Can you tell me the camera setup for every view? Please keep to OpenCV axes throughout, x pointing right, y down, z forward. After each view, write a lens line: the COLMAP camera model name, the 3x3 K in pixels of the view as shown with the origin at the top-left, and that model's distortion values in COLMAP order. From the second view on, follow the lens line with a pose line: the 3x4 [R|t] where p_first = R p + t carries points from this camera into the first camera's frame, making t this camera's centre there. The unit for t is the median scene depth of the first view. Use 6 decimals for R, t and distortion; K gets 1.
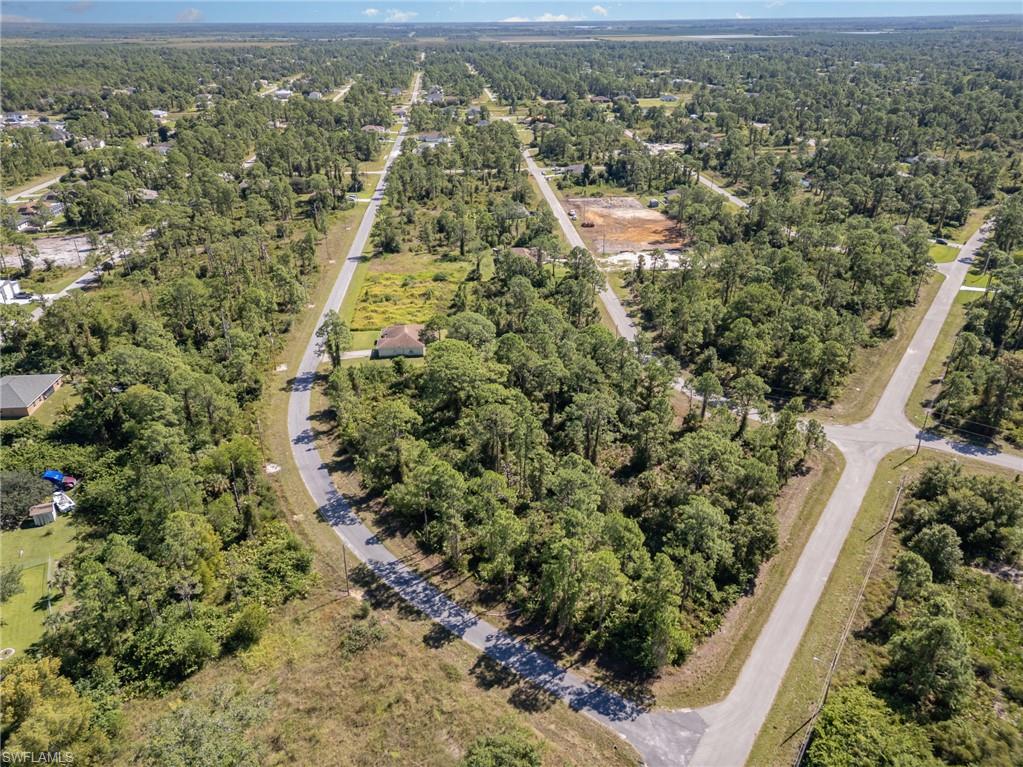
lens RADIAL K [[727.2, 0, 507.9], [0, 727.2, 383.2], [0, 0, 1]] dist [0.039443, -0.016965]
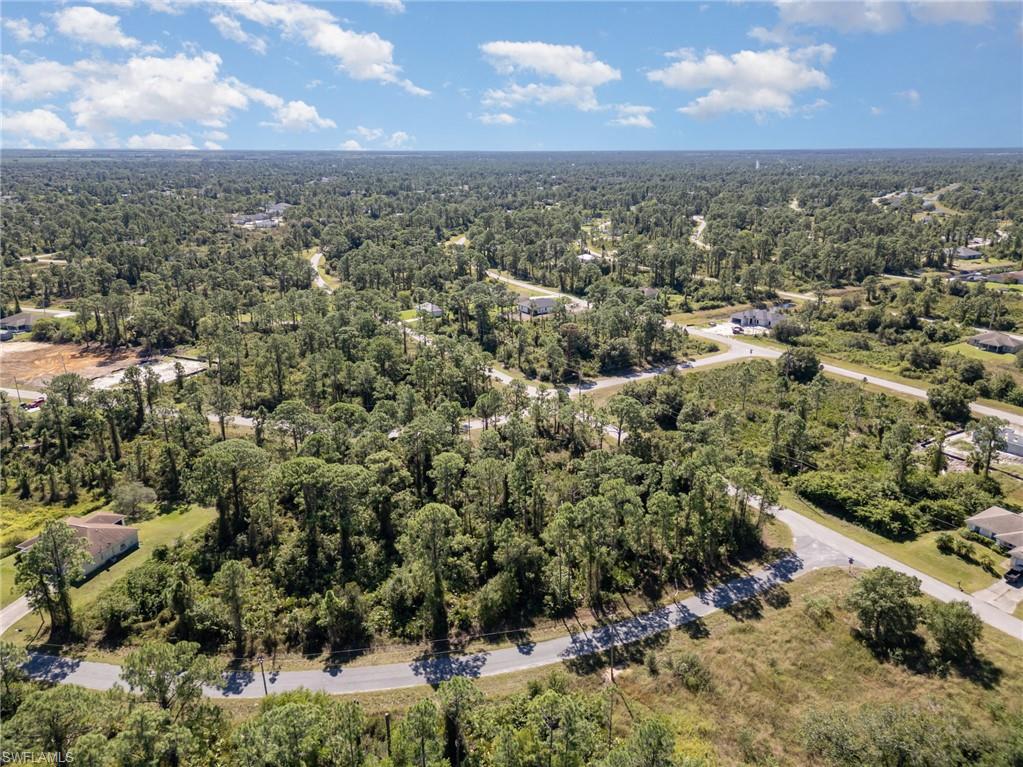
lens RADIAL K [[727.2, 0, 502.5], [0, 727.2, 385.1], [0, 0, 1]] dist [0.039443, -0.016965]
pose [[0.378663, -0.280045, 0.882151, -1.043309], [0.412190, 0.904411, 0.110179, -0.204916], [-0.828682, 0.321893, 0.457898, 0.639644]]
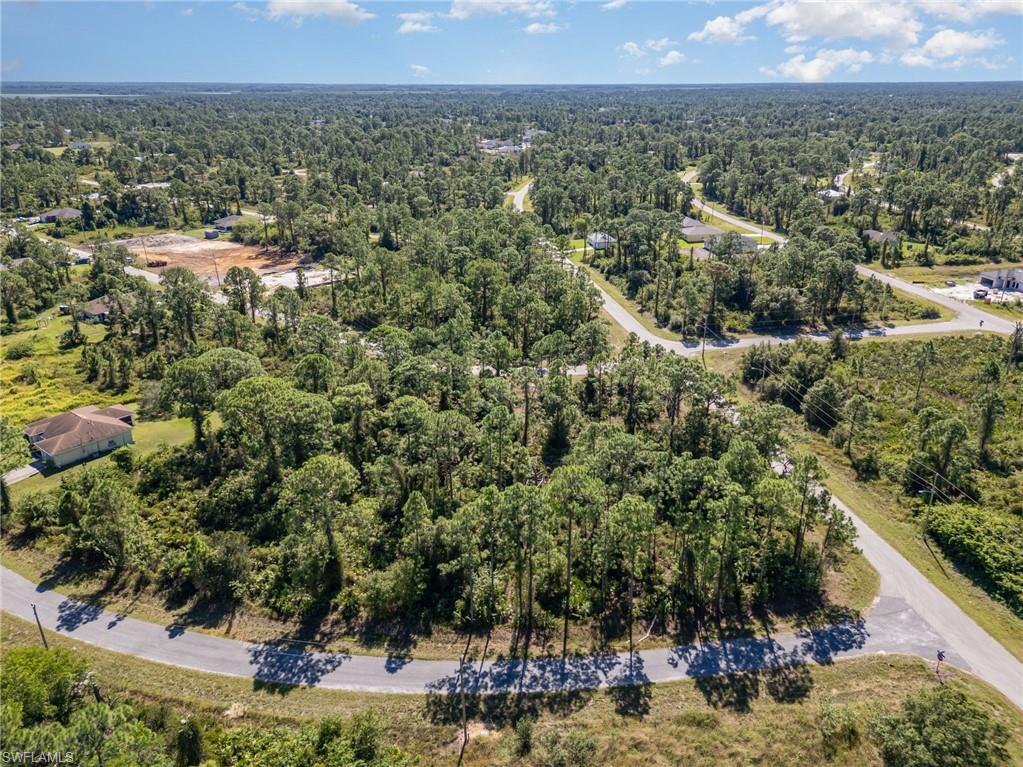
lens RADIAL K [[727.2, 0, 520.5], [0, 727.2, 385.7], [0, 0, 1]] dist [0.039443, -0.016965]
pose [[0.681582, -0.274278, 0.678394, -0.582197], [0.321100, 0.945173, 0.059529, -0.025159], [-0.657527, 0.177258, 0.732283, 0.492126]]
